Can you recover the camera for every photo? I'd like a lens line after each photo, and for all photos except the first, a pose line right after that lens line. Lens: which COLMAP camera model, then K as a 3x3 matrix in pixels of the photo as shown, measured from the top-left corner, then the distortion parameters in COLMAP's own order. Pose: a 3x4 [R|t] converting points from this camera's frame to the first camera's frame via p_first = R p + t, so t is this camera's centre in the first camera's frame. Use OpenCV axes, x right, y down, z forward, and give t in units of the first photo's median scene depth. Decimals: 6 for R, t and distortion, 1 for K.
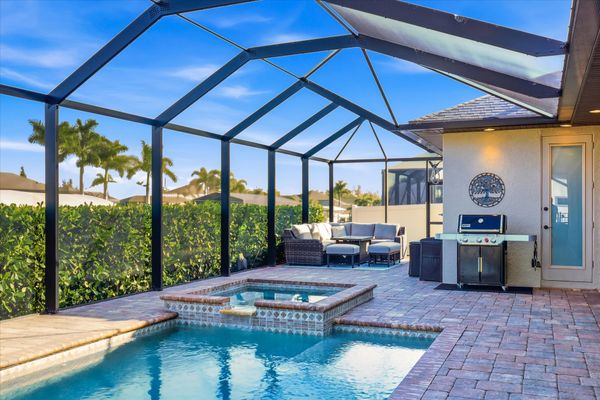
lens RADIAL K [[574.7, 0, 300.0], [0, 574.7, 200.0], [0, 0, 1]] dist [0.039462, 0.006920]
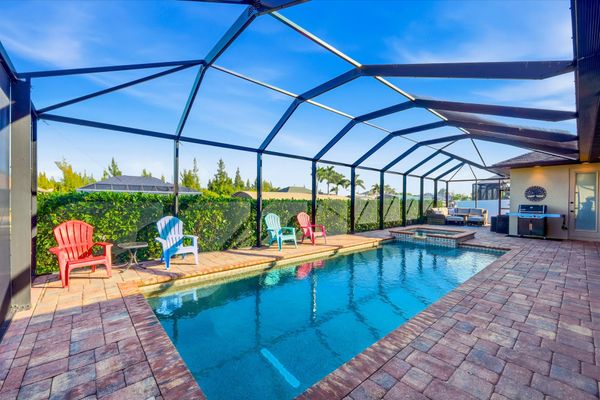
lens RADIAL K [[245.4, 0, 300.0], [0, 245.4, 200.0], [0, 0, 1]] dist [0.002992, 0.000216]
pose [[0.899425, 0.008090, -0.437000, -0.057306], [-0.002661, 0.999912, 0.013034, -0.002756], [0.437067, -0.010560, 0.899367, -0.185539]]
